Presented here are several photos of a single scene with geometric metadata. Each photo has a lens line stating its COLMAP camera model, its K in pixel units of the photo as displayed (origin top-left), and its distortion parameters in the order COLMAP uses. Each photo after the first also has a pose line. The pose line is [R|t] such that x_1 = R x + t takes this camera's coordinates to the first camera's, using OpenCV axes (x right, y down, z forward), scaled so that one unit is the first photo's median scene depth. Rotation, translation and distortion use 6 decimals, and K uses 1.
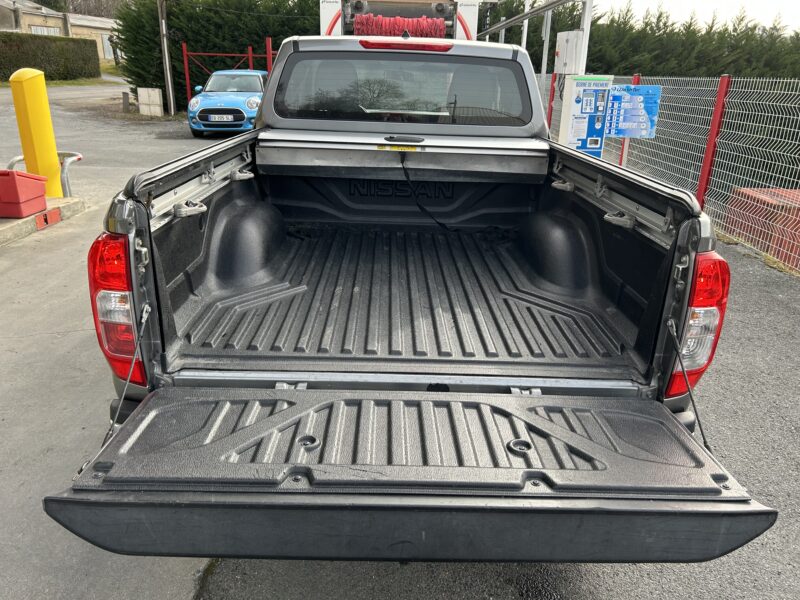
lens RADIAL K [[604.4, 0, 400.0], [0, 604.4, 300.0], [0, 0, 1]] dist [0.042584, -0.048829]
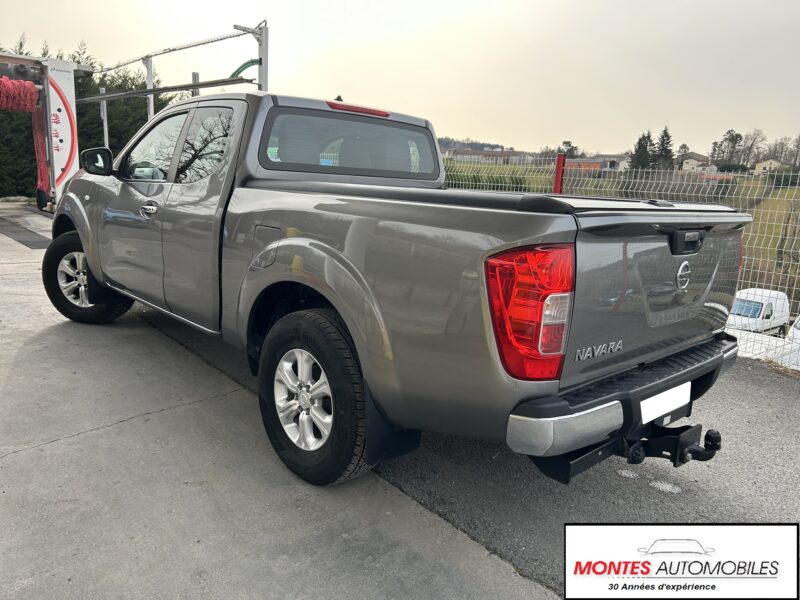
lens RADIAL K [[604.4, 0, 400.0], [0, 604.4, 300.0], [0, 0, 1]] dist [0.042584, -0.048829]
pose [[0.737529, -0.125801, 0.663495, -0.290111], [0.204718, 0.977913, -0.042144, -0.003511], [-0.643539, 0.166912, 0.746993, 0.067159]]
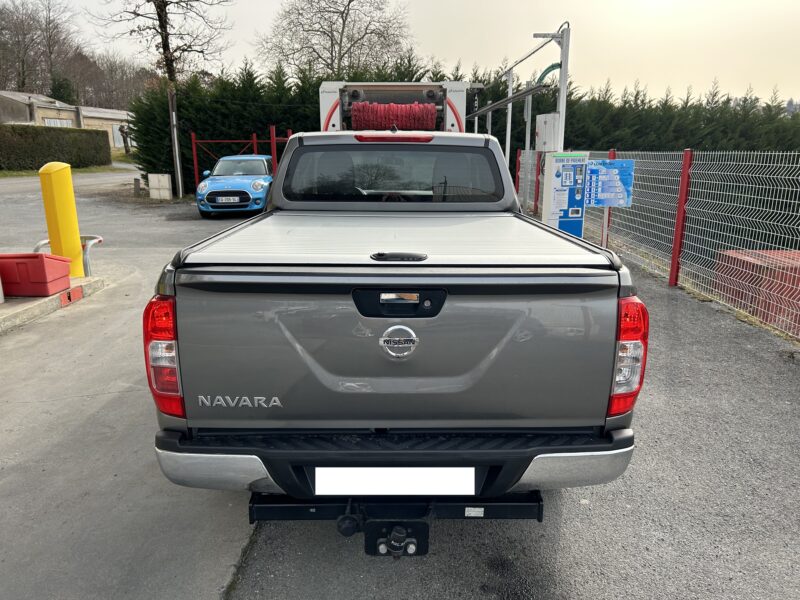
lens RADIAL K [[604.4, 0, 400.0], [0, 604.4, 300.0], [0, 0, 1]] dist [0.042584, -0.048829]
pose [[0.999571, -0.029195, -0.002339, 0.006072], [0.028723, 0.992745, -0.116757, 0.012466], [0.005731, 0.116640, 0.993158, -0.053114]]
